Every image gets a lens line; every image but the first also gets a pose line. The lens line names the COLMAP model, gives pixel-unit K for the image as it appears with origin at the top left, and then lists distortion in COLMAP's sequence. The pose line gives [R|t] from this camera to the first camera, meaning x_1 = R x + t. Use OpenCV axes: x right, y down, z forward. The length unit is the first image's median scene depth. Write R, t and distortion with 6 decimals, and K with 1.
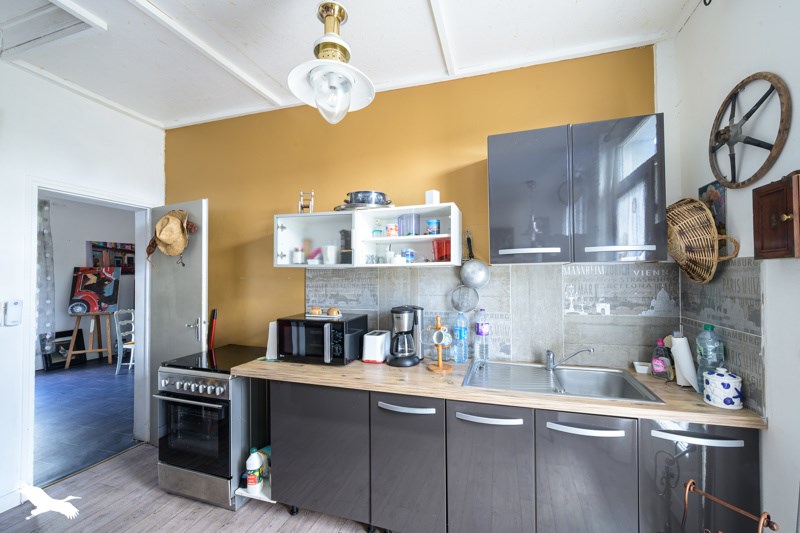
lens RADIAL K [[318.4, 0, 406.1], [0, 318.4, 271.1], [0, 0, 1]] dist [0.004186, 0.000646]
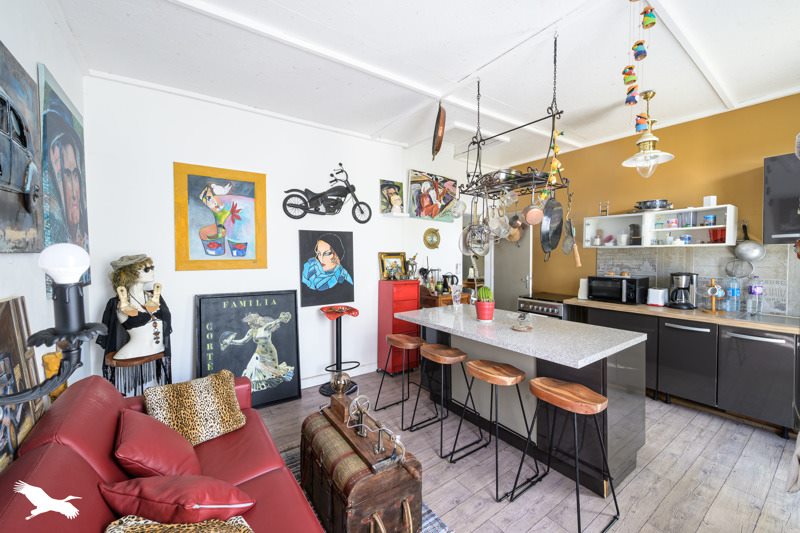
lens RADIAL K [[318.4, 0, 401.5], [0, 318.4, 263.3], [0, 0, 1]] dist [0.004186, 0.000646]
pose [[0.796653, 0.020421, -0.604091, -0.154248], [0.004550, 0.999198, 0.039778, -0.000916], [0.604419, -0.034438, 0.795922, -1.069297]]
